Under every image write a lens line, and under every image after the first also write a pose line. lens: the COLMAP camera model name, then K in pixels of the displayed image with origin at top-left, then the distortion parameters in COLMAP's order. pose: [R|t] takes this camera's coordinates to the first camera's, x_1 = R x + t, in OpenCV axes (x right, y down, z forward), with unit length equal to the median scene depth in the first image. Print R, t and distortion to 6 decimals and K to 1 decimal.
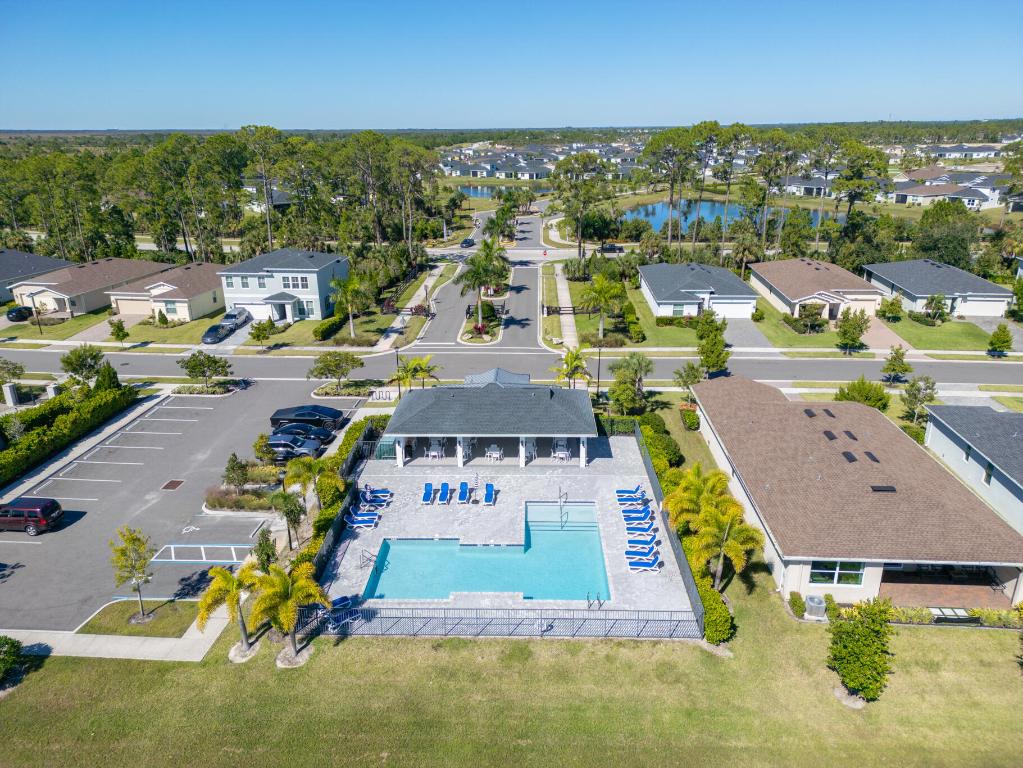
lens RADIAL K [[736.1, 0, 512.1], [0, 736.1, 380.5], [0, 0, 1]] dist [0.032534, -0.012429]
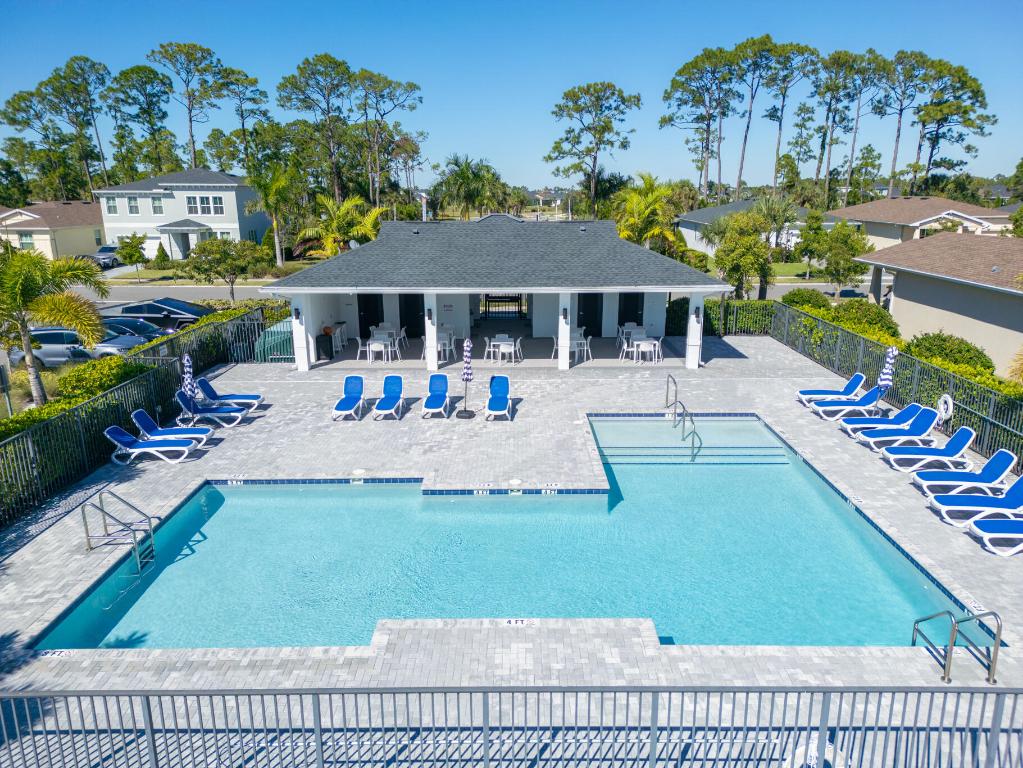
lens RADIAL K [[736.1, 0, 511.4], [0, 736.1, 385.1], [0, 0, 1]] dist [0.032534, -0.012429]
pose [[0.999760, -0.002269, 0.021812, -0.031090], [0.003845, 0.997362, -0.072486, 0.167794], [-0.021590, 0.072552, 0.997131, 0.551167]]
